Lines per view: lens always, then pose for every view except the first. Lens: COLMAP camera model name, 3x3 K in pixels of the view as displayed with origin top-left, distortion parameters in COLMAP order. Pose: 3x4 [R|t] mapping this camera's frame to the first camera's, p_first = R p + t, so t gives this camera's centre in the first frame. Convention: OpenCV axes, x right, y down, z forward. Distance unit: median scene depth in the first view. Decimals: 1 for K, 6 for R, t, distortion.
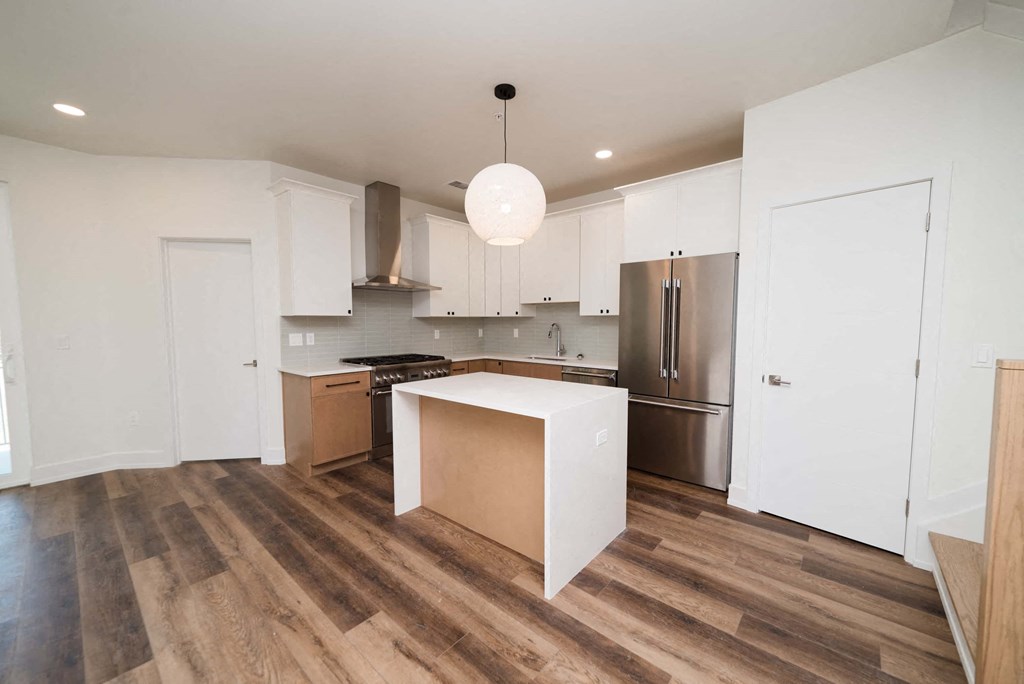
lens RADIAL K [[392.8, 0, 513.5], [0, 392.8, 346.6], [0, 0, 1]] dist [-0.001700, 0.001627]
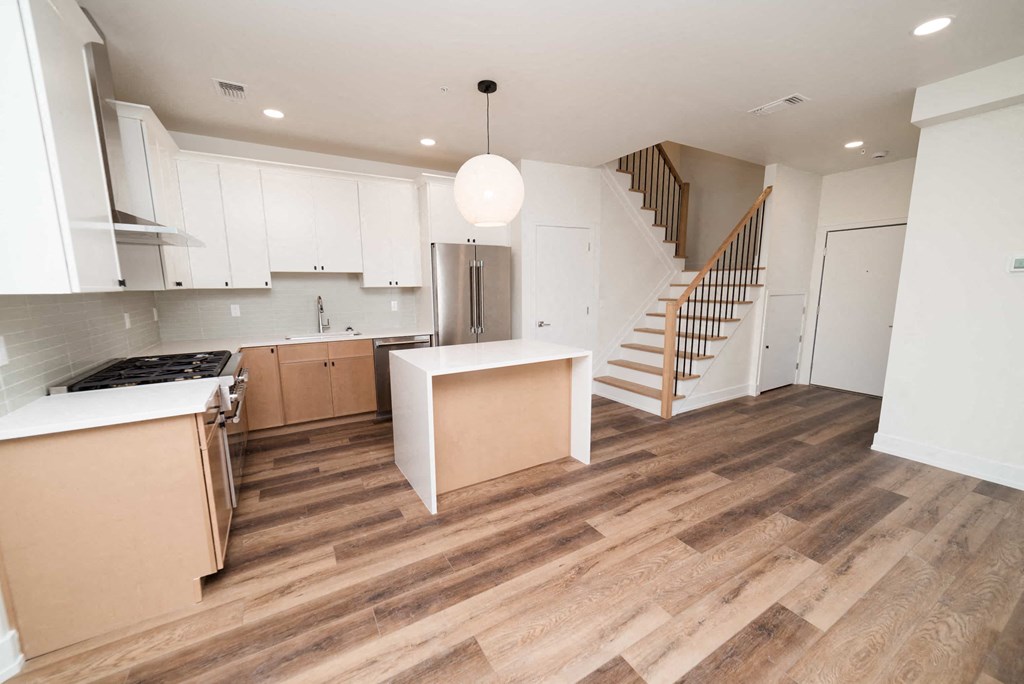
lens RADIAL K [[392.8, 0, 512.3], [0, 392.8, 347.5], [0, 0, 1]] dist [-0.001700, 0.001627]
pose [[0.317549, -0.149891, 0.936320, -1.021579], [0.069819, 0.988443, 0.134556, -0.057025], [-0.945668, 0.022645, 0.324345, 0.525251]]
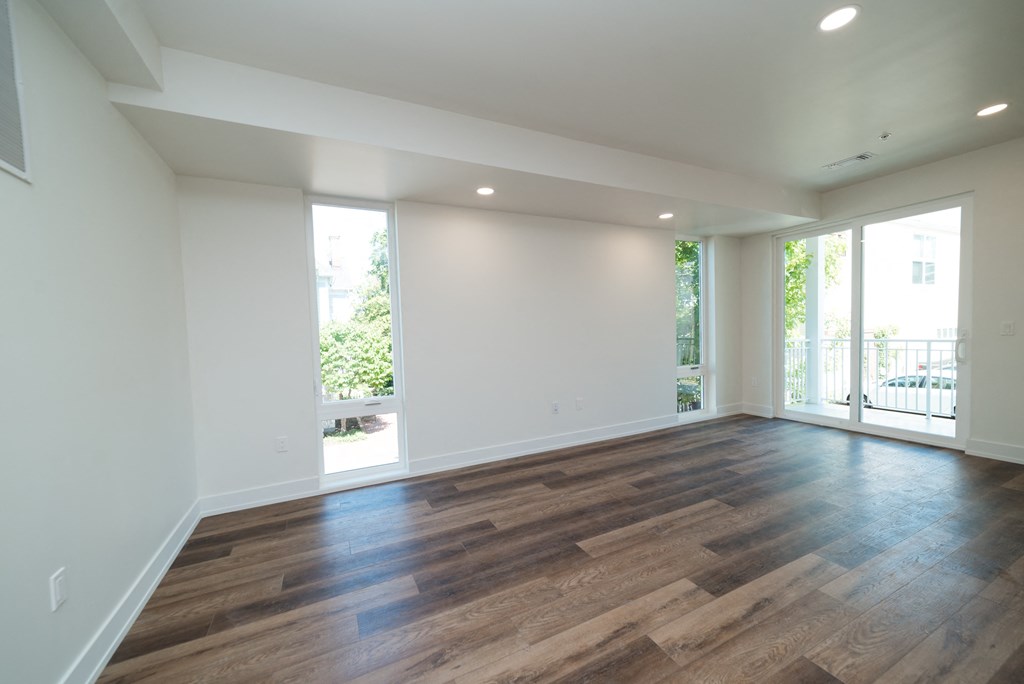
lens RADIAL K [[392.8, 0, 512.0], [0, 392.8, 345.9], [0, 0, 1]] dist [-0.001700, 0.001627]
pose [[-0.392111, 0.052359, -0.918427, 0.388134], [-0.026913, 0.997299, 0.068345, -0.002259], [0.919524, 0.051516, -0.389643, 0.251152]]
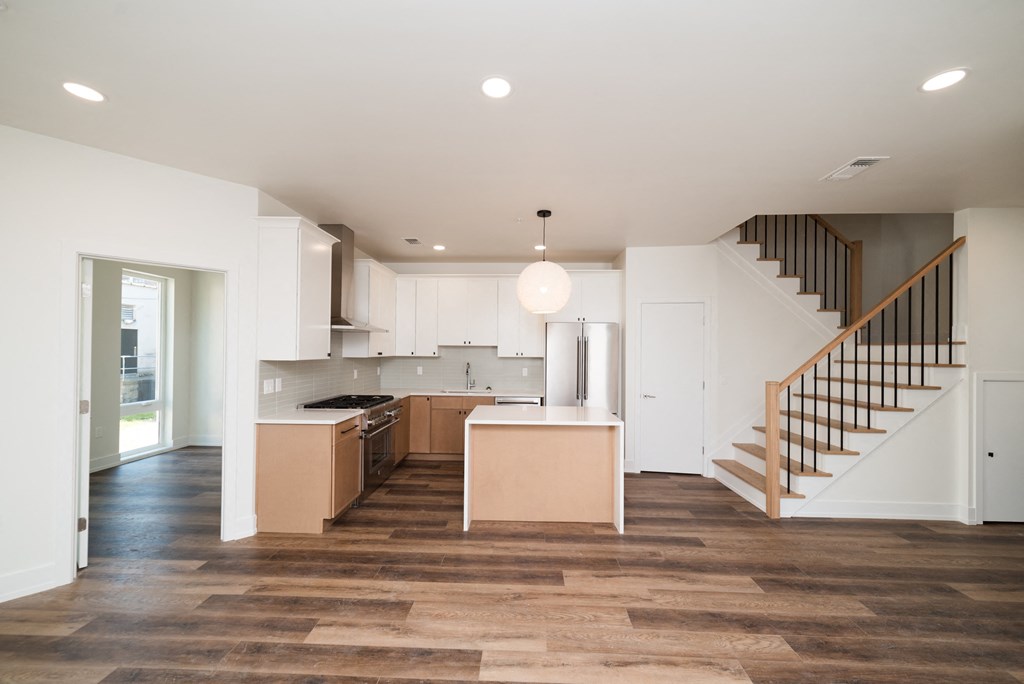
lens RADIAL K [[392.8, 0, 512.6], [0, 392.8, 348.8], [0, 0, 1]] dist [-0.001700, 0.001627]
pose [[0.781003, 0.010798, 0.624434, -0.928152], [0.032156, 0.997829, -0.057473, -0.046678], [-0.623698, 0.064966, 0.778961, -0.049817]]
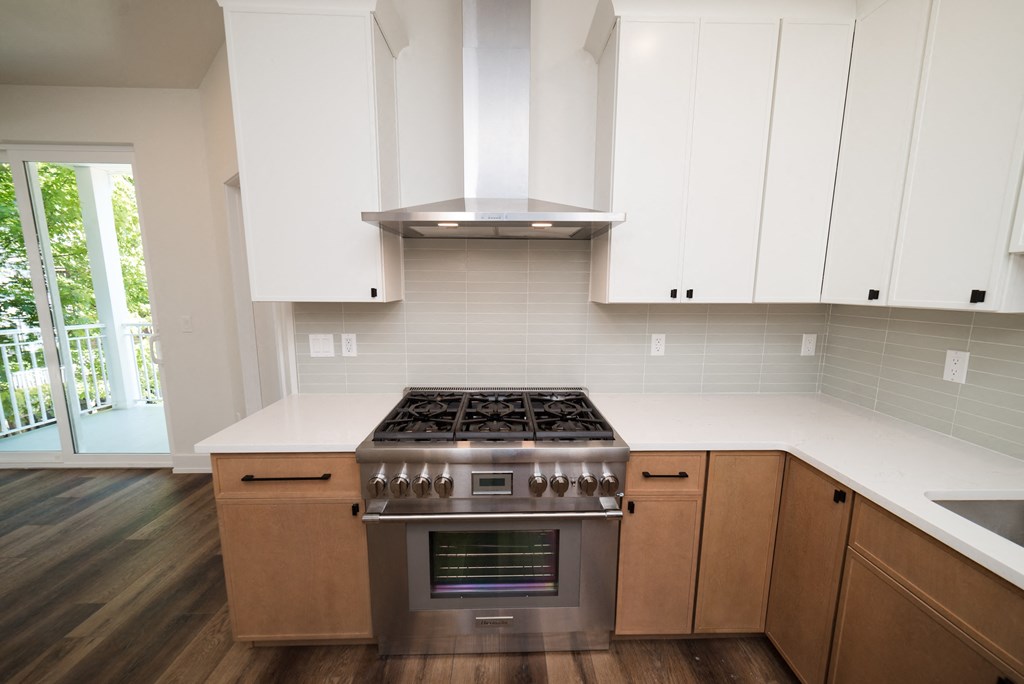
lens RADIAL K [[392.8, 0, 512.3], [0, 392.8, 350.0], [0, 0, 1]] dist [-0.001700, 0.001627]
pose [[0.670683, 0.122092, -0.731627, -0.004703], [-0.055698, 0.991865, 0.114461, -0.116645], [0.739650, -0.036017, 0.672027, 1.145897]]
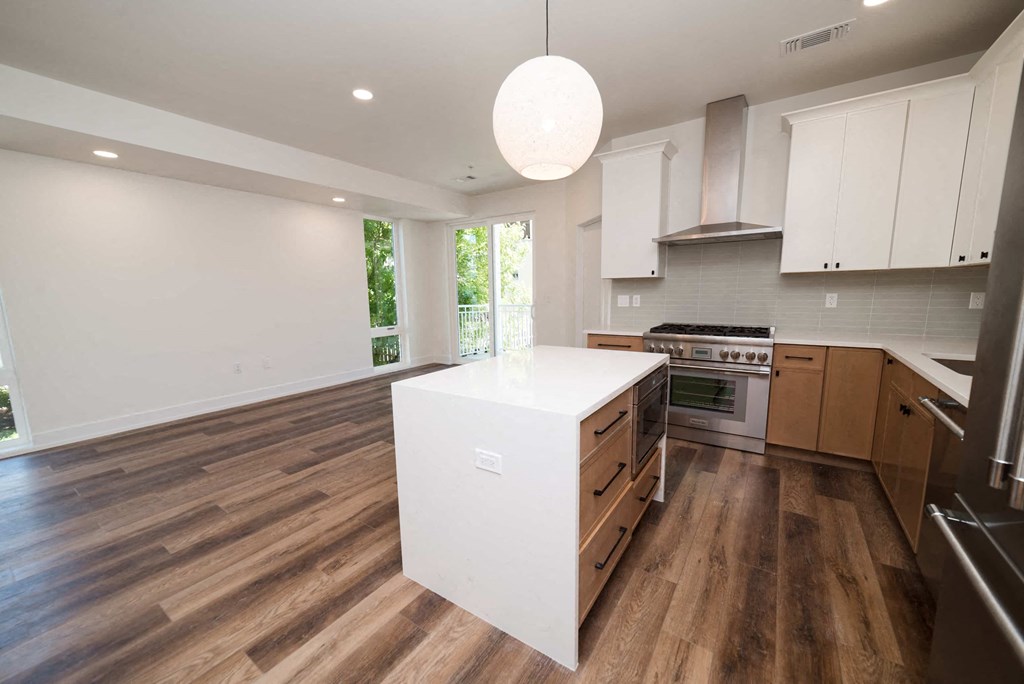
lens RADIAL K [[392.8, 0, 512.0], [0, 392.8, 347.7], [0, 0, 1]] dist [-0.001700, 0.001627]
pose [[0.112436, 0.144133, -0.983150, 0.681308], [-0.049361, 0.989012, 0.139348, -0.035567], [0.992432, 0.032862, 0.118315, 0.780840]]
